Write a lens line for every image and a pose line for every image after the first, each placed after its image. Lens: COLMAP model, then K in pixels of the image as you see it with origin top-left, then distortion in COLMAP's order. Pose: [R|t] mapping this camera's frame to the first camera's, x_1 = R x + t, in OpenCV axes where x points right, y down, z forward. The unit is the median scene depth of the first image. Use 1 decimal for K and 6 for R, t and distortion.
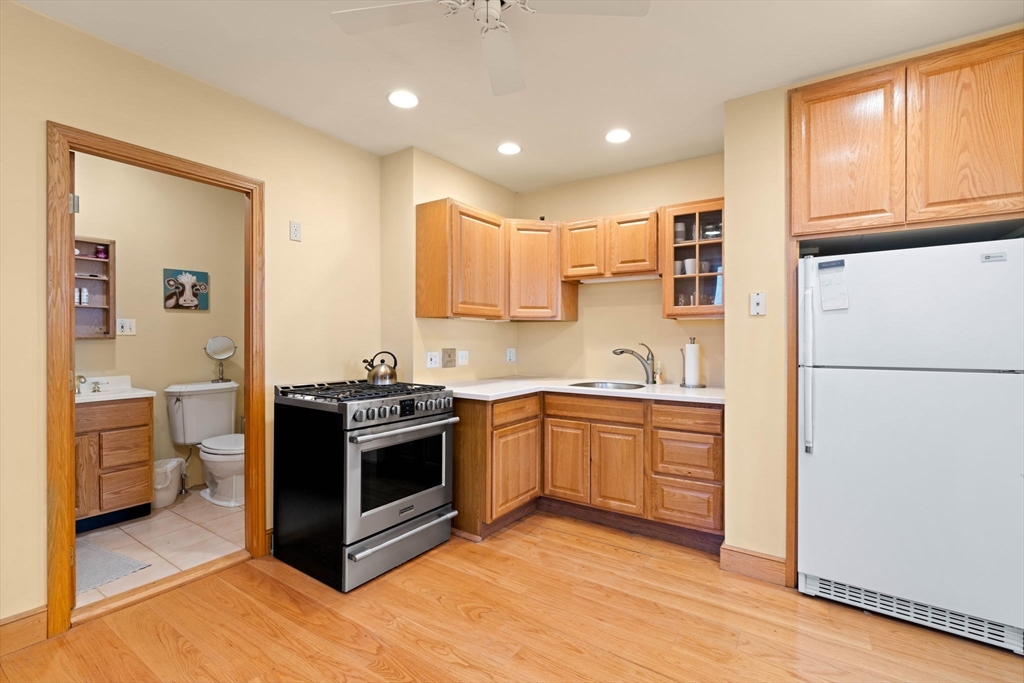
lens RADIAL K [[464.4, 0, 517.3], [0, 464.4, 335.6], [0, 0, 1]] dist [-0.008699, 0.003742]
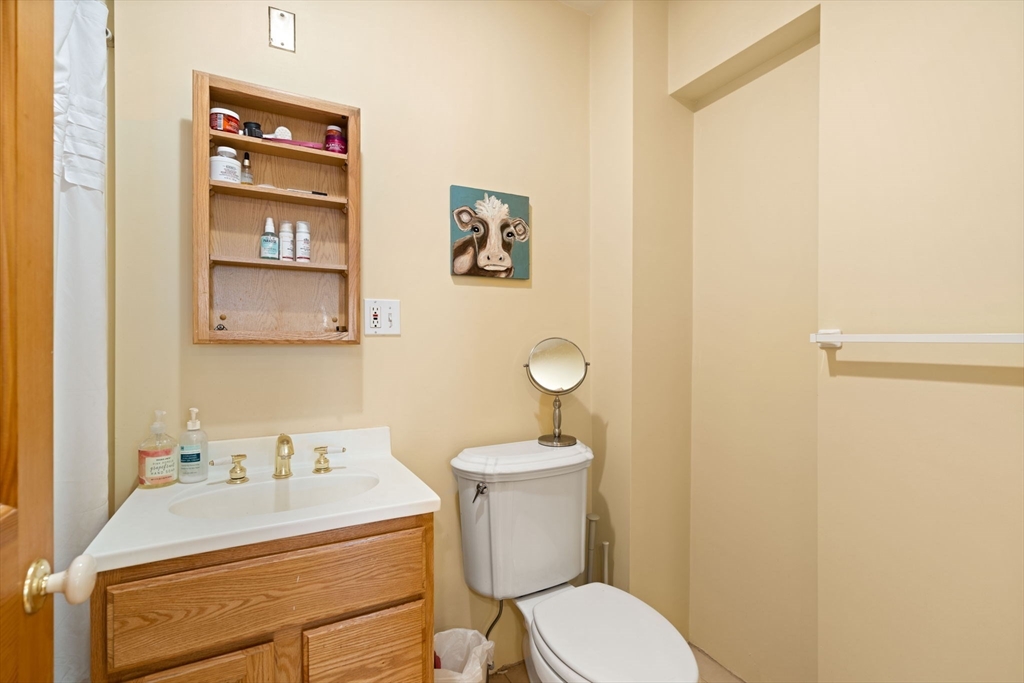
lens RADIAL K [[464.4, 0, 515.1], [0, 464.4, 342.9], [0, 0, 1]] dist [-0.008699, 0.003742]
pose [[0.888171, 0.008871, -0.459427, -0.513195], [-0.004388, 0.999932, 0.010824, 0.001139], [0.459491, -0.007598, 0.888150, 0.643632]]
